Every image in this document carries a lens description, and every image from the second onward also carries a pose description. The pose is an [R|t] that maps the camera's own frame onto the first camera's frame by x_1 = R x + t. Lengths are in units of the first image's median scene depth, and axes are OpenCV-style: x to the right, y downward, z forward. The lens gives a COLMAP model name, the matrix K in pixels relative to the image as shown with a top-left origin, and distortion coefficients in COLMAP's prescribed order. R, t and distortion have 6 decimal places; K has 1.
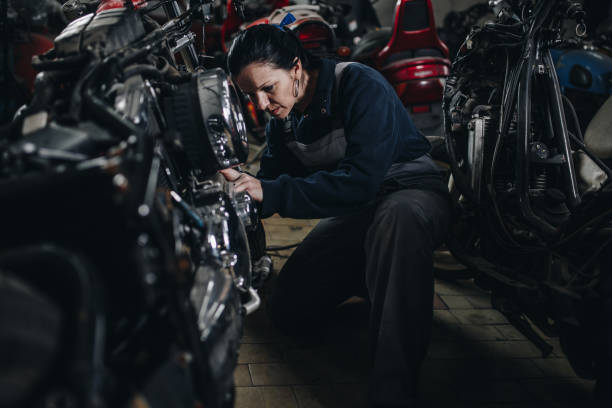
lens RADIAL K [[584.3, 0, 306.0], [0, 584.3, 204.0], [0, 0, 1]] dist [-0.015276, -0.002487]
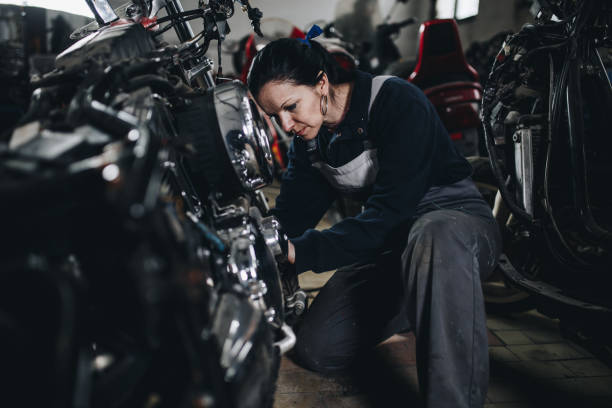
lens RADIAL K [[584.3, 0, 306.0], [0, 584.3, 204.0], [0, 0, 1]] dist [-0.015276, -0.002487]
pose [[0.997205, -0.058753, -0.046148, -0.011343], [0.054365, 0.994350, -0.091175, 0.045466], [0.051244, 0.088411, 0.994765, 0.118264]]
